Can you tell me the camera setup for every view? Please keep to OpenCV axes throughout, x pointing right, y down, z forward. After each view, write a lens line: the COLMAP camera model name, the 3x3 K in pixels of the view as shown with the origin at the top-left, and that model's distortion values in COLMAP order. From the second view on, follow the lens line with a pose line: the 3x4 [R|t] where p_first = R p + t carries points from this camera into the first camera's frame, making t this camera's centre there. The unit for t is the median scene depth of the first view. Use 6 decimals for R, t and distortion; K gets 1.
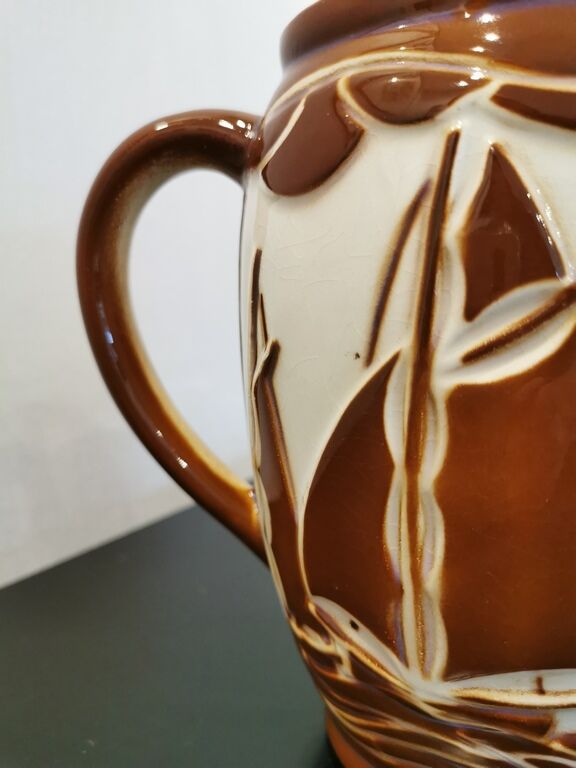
lens RADIAL K [[622.0, 0, 290.4], [0, 622.0, 383.8], [0, 0, 1]] dist [-0.023043, -0.011594]
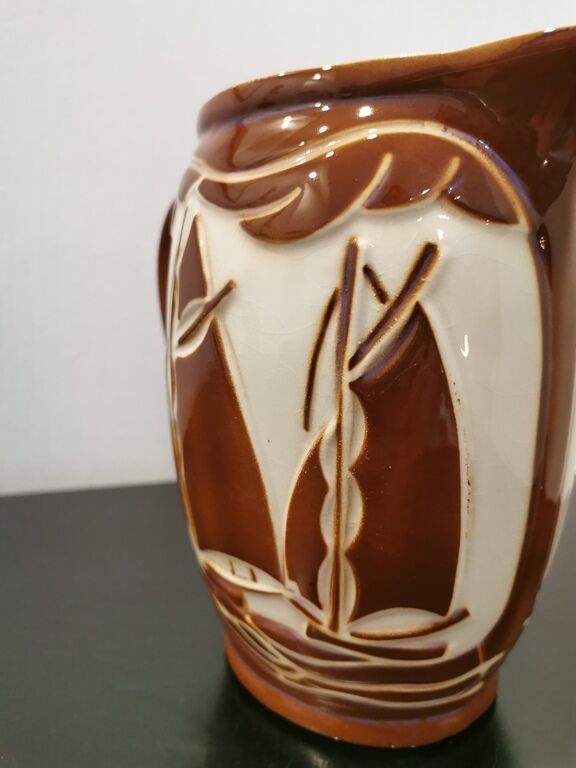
lens RADIAL K [[622.0, 0, 290.2], [0, 622.0, 383.9], [0, 0, 1]] dist [-0.023043, -0.011594]
pose [[0.780948, 0.155992, -0.604803, 1.368918], [-0.148859, 0.986892, 0.062328, -0.067503], [0.606598, 0.041356, 0.793932, -0.135277]]
